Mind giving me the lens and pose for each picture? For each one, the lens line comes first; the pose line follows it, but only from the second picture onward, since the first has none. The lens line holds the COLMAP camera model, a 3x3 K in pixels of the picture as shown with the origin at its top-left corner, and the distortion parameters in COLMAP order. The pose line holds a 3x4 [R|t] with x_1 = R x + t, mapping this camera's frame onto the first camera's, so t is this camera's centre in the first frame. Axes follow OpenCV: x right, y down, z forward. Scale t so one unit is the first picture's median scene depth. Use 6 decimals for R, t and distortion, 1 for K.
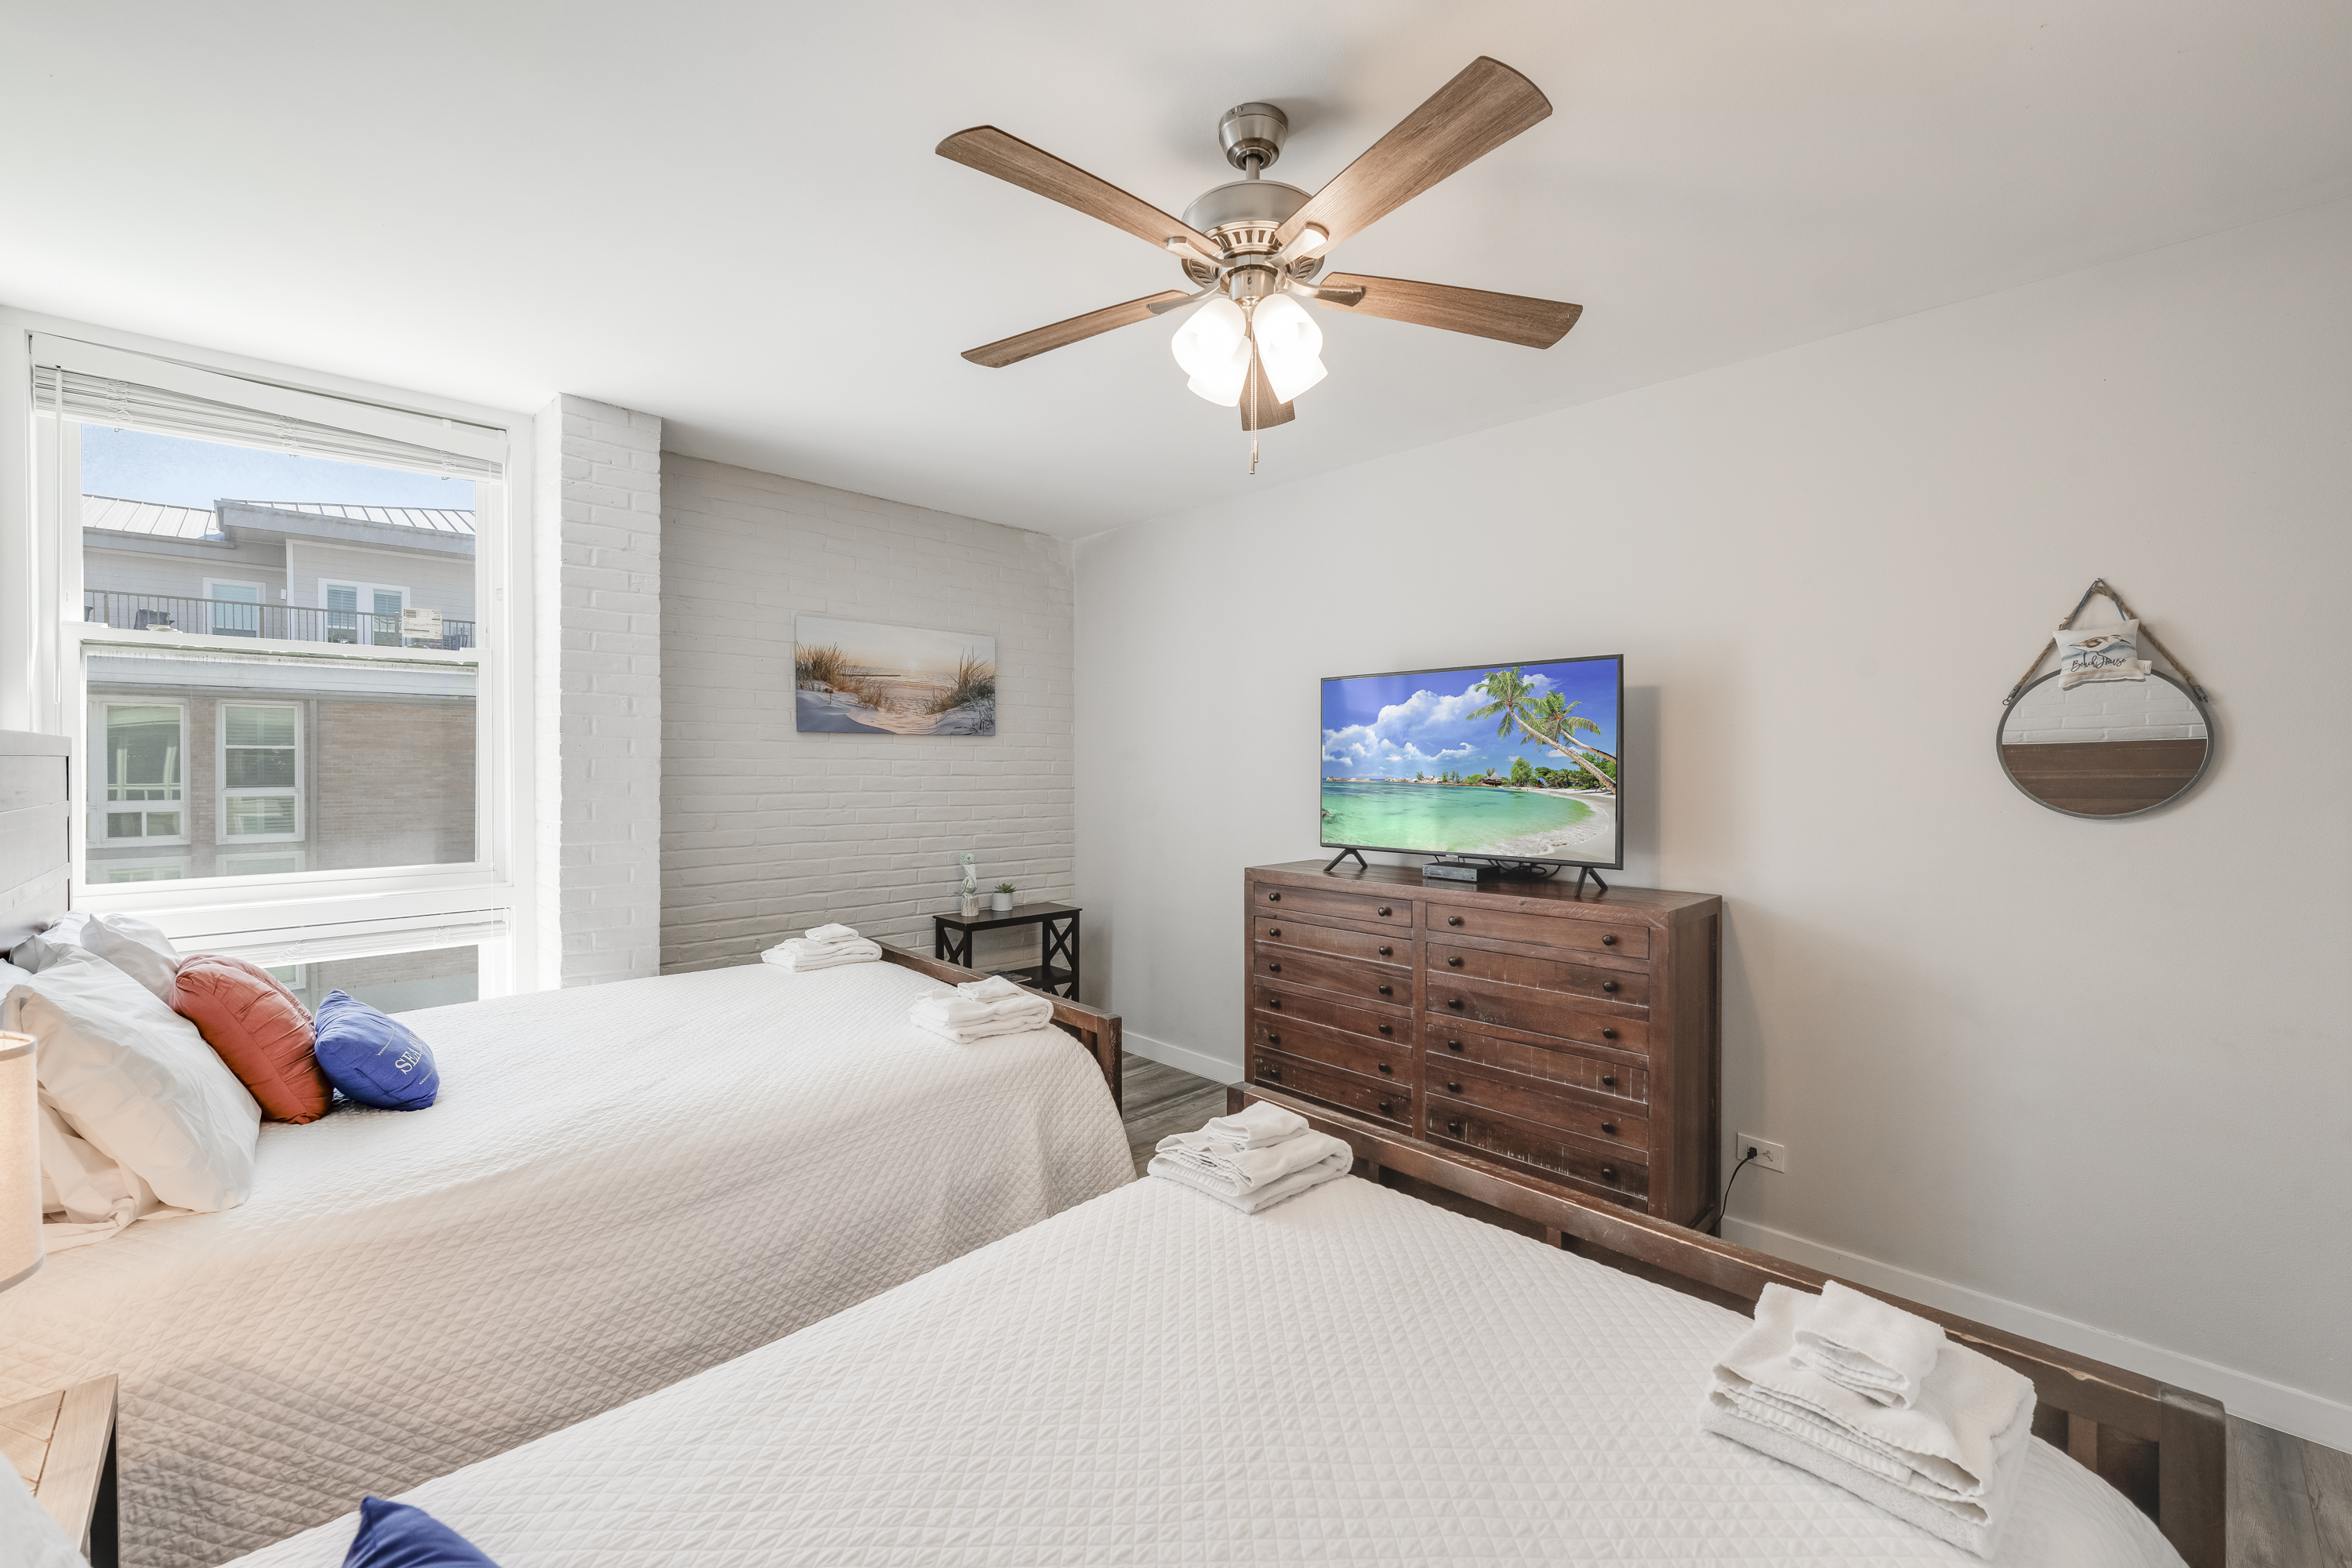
lens RADIAL K [[987.4, 0, 1143.5], [0, 987.4, 766.1], [0, 0, 1]] dist [0.001240, -0.000046]
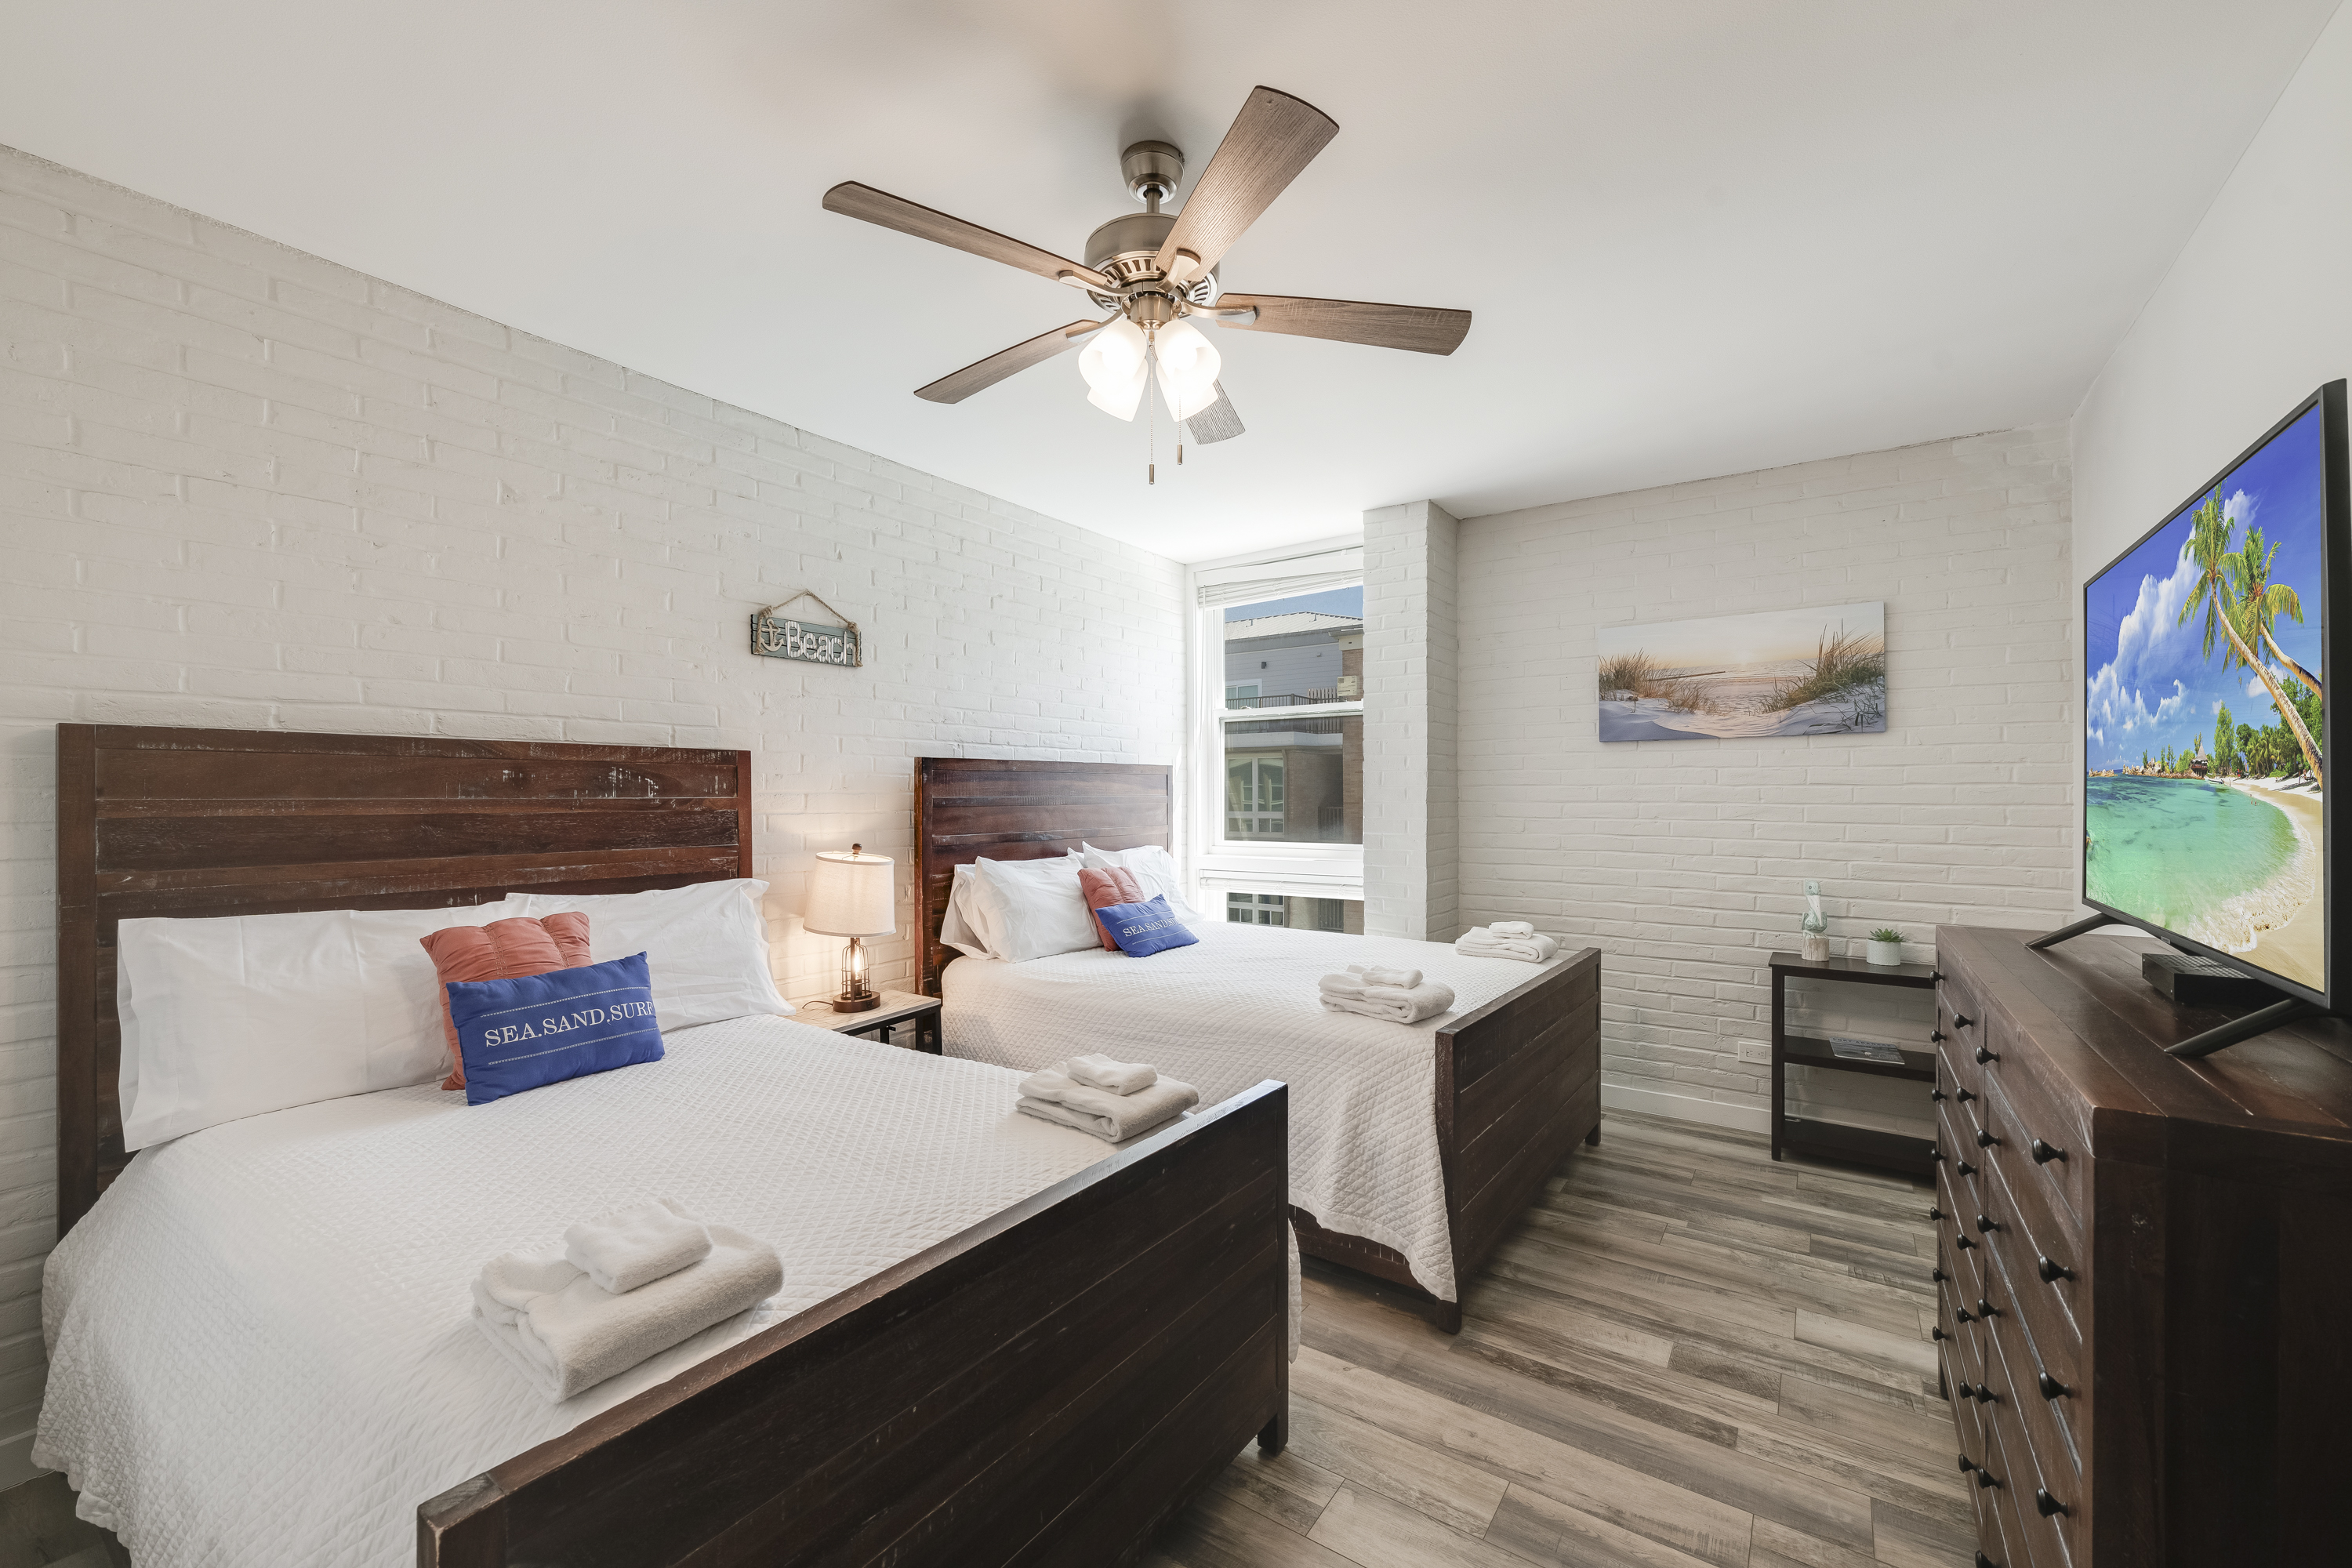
lens RADIAL K [[917.9, 0, 1156.5], [0, 917.9, 799.5], [0, 0, 1]] dist [-0.000079, -0.000195]
pose [[0.194687, 0.003293, -0.980860, 0.476354], [-0.001072, 0.999994, 0.003144, 0.021328], [0.980865, 0.000439, 0.194689, 0.353131]]
